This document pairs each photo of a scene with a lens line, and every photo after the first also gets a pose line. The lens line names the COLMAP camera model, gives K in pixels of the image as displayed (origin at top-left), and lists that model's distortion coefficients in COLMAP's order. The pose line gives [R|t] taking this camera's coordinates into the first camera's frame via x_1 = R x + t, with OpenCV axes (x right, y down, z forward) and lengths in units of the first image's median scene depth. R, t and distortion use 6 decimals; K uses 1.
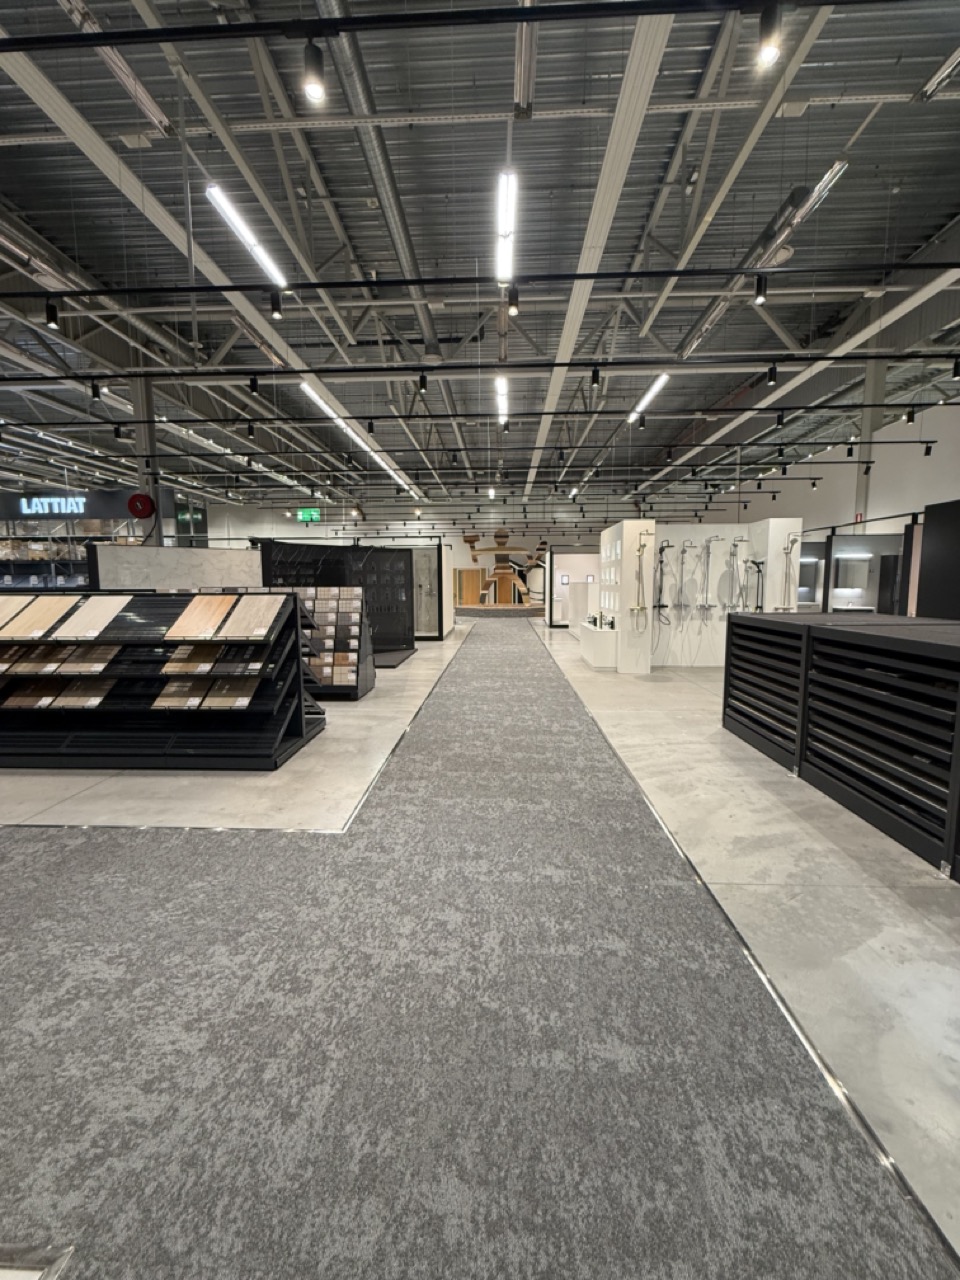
lens RADIAL K [[510.5, 0, 467.4], [0, 510.5, 639.8], [0, 0, 1]] dist [-0.004200, -0.000177]
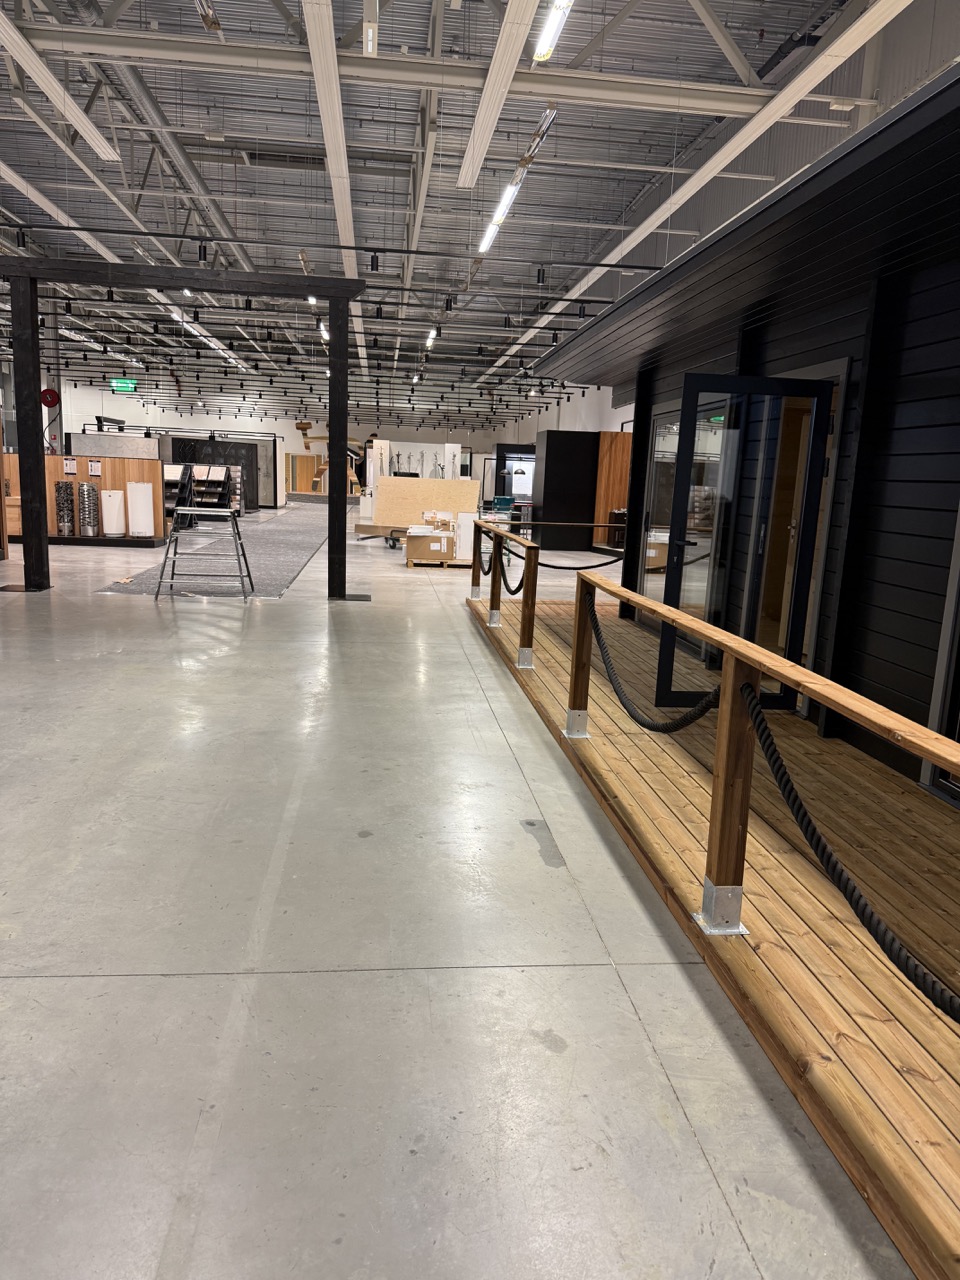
lens RADIAL K [[902.9, 0, 478.6], [0, 902.9, 644.6], [0, 0, 1]] dist [0.007761, 0.000266]
pose [[0.983439, 0.010995, 0.180906, 0.031142], [-0.024073, 0.997239, 0.070255, 0.112250], [-0.179634, -0.073446, 0.980988, -0.939698]]
